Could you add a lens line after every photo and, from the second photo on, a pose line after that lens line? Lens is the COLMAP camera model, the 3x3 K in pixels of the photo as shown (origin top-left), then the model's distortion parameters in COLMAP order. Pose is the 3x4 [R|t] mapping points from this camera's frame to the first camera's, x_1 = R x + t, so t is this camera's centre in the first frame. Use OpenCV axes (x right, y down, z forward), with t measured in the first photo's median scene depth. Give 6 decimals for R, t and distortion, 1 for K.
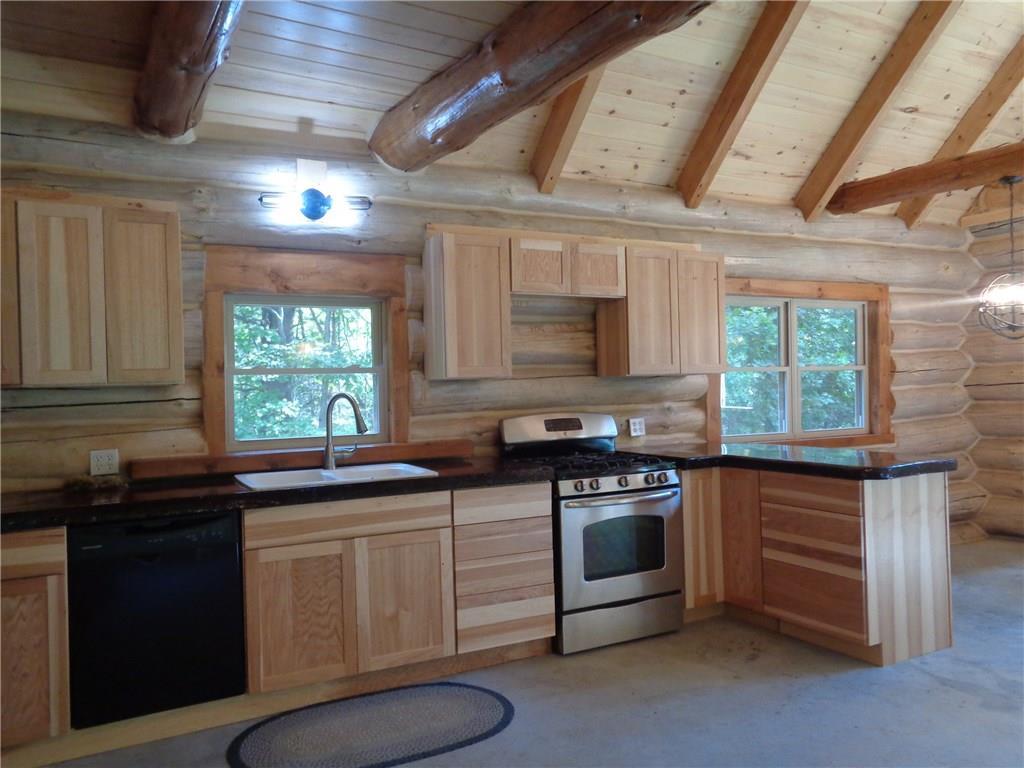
lens RADIAL K [[771.6, 0, 512.0], [0, 771.6, 384.0], [0, 0, 1]] dist [0.008214, 0.004386]
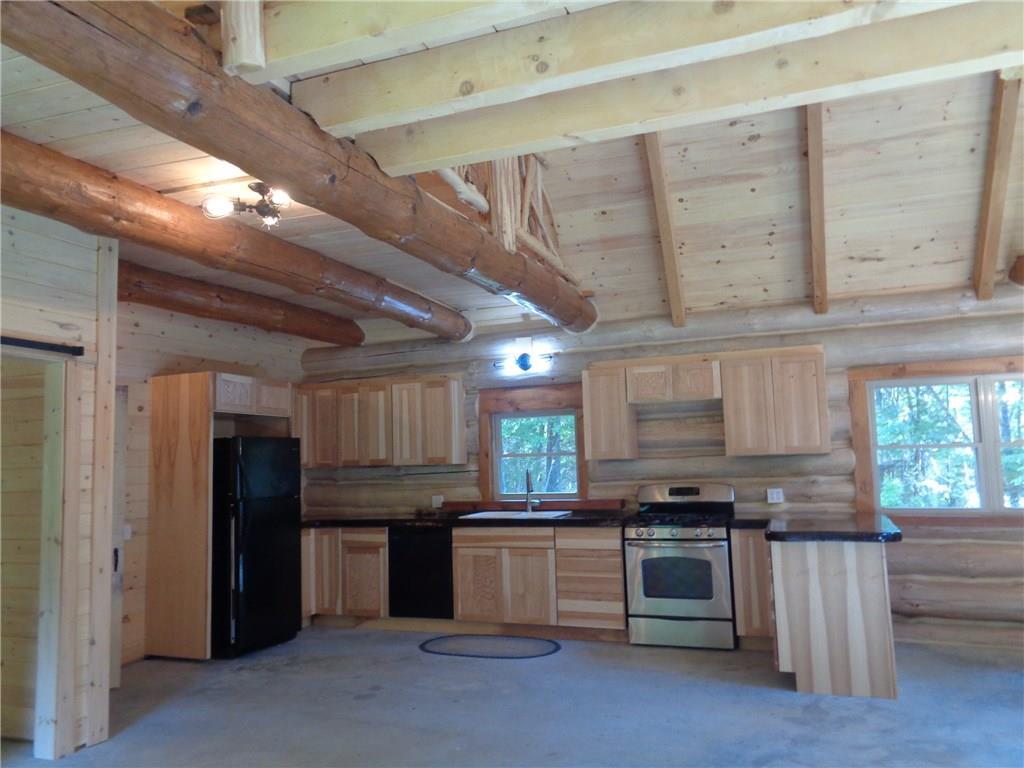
lens RADIAL K [[771.6, 0, 512.0], [0, 771.6, 384.0], [0, 0, 1]] dist [0.008214, 0.004386]
pose [[0.654436, -0.069742, -0.752894, 1.087981], [0.015417, 0.996761, -0.078931, -0.042323], [0.755960, 0.040048, 0.653392, -0.189095]]
